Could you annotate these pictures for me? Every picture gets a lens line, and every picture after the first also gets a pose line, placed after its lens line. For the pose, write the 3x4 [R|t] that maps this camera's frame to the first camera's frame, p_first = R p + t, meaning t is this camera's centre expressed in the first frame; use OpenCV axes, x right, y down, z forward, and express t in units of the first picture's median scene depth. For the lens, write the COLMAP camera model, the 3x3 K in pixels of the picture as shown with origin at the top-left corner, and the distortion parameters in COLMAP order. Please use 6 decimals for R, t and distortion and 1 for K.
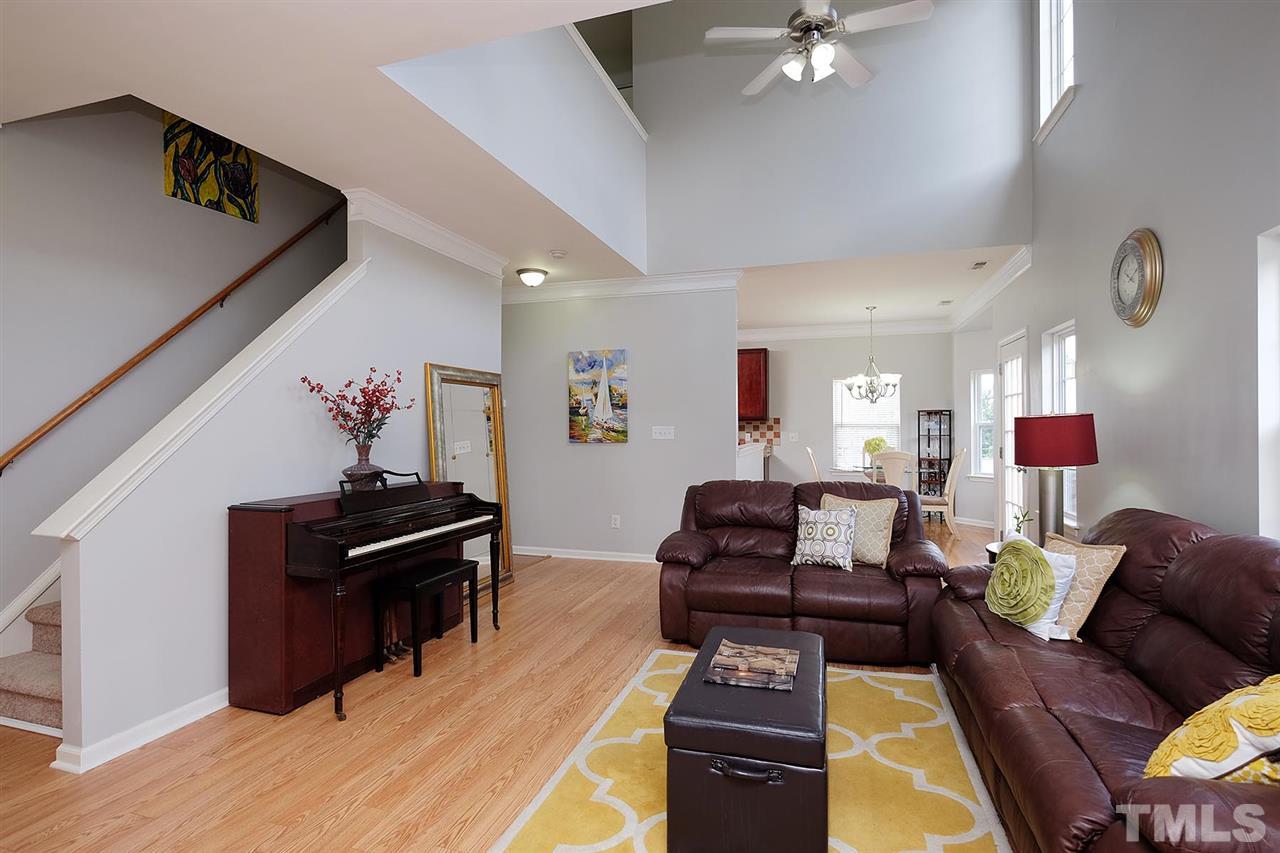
lens RADIAL K [[622.2, 0, 640.0], [0, 622.2, 426.5], [0, 0, 1]] dist [0.000883, 0.000053]
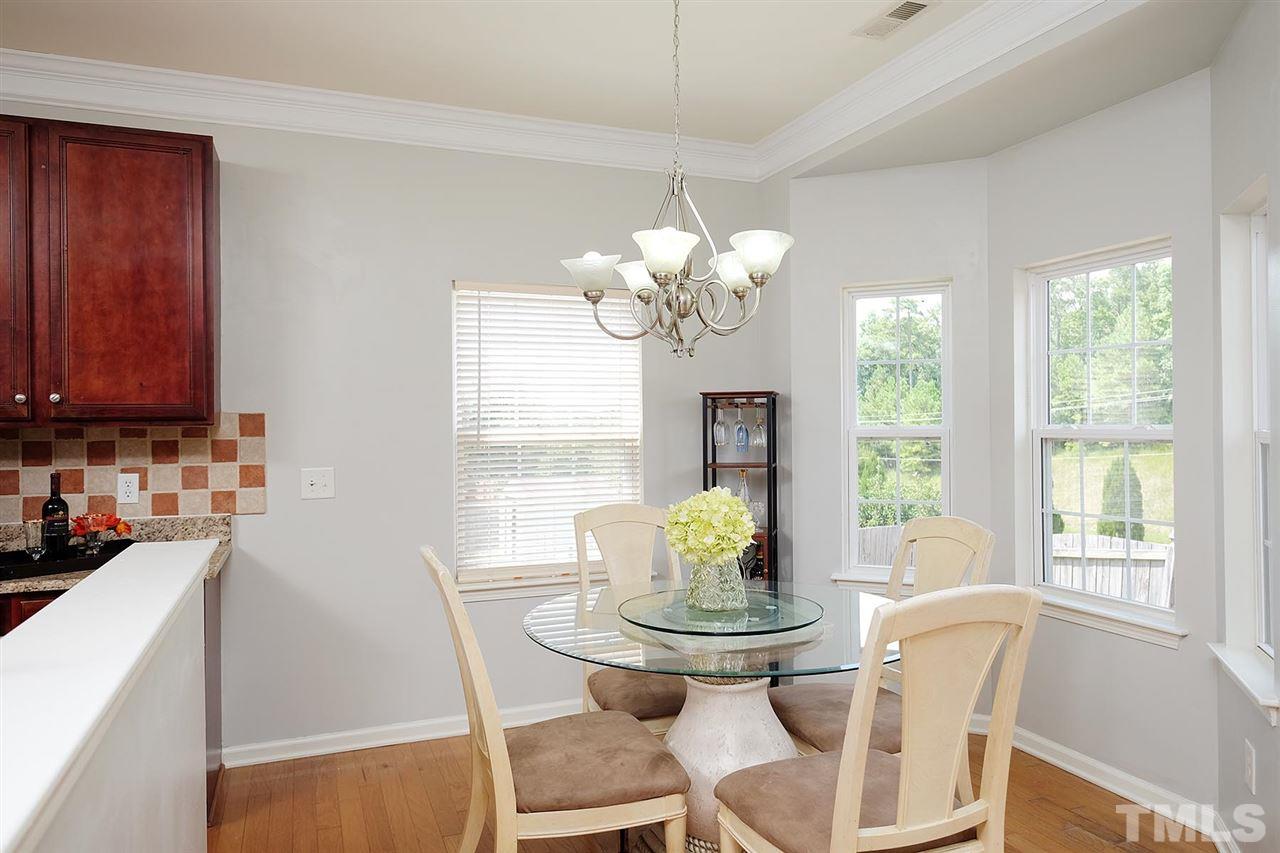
lens RADIAL K [[844.9, 0, 640.0], [0, 844.9, 426.5], [0, 0, 1]] dist [0.002892, 0.001285]
pose [[0.770410, -0.004552, 0.637533, 0.124351], [0.005167, 0.999986, 0.000895, -0.007996], [-0.637528, 0.002605, 0.770423, 0.654684]]
